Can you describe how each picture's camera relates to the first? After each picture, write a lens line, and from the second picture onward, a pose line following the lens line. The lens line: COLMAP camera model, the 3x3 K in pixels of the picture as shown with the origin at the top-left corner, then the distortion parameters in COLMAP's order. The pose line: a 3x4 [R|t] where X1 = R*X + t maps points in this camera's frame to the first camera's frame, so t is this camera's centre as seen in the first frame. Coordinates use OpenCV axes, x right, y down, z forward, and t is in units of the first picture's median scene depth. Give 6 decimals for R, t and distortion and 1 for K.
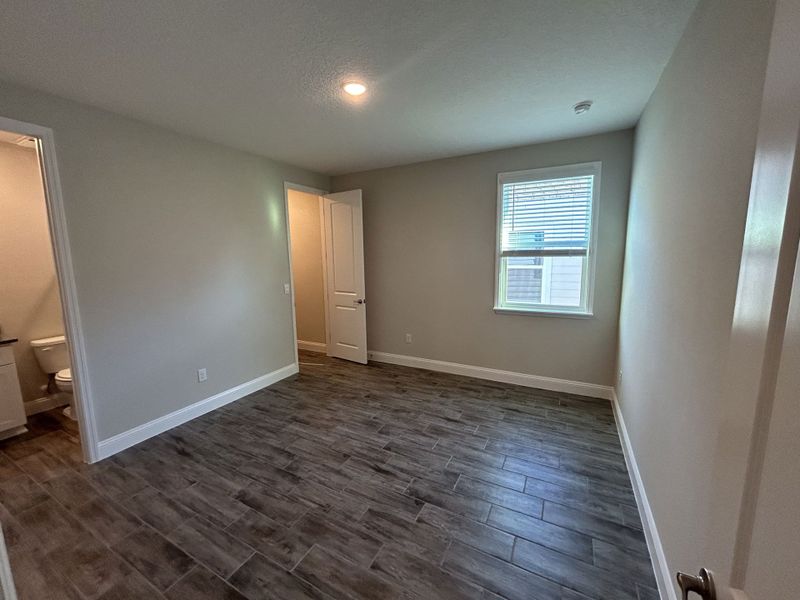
lens RADIAL K [[321.5, 0, 400.5], [0, 321.5, 298.0], [0, 0, 1]] dist [0.002249, 0.000187]
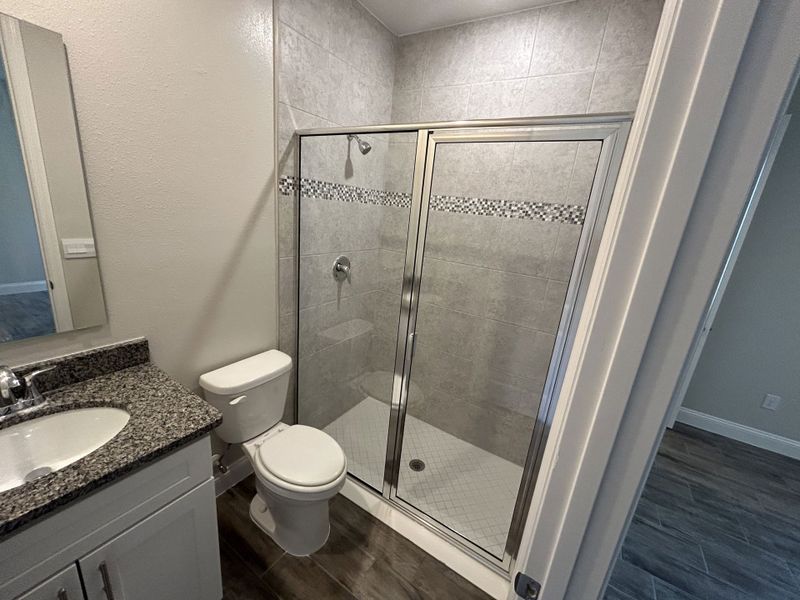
lens RADIAL K [[321.5, 0, 400.5], [0, 321.5, 298.0], [0, 0, 1]] dist [0.002249, 0.000187]
pose [[0.988713, 0.145145, -0.037142, -0.712413], [-0.141046, 0.985343, 0.095947, -0.010935], [0.050524, -0.089625, 0.994693, 0.514946]]
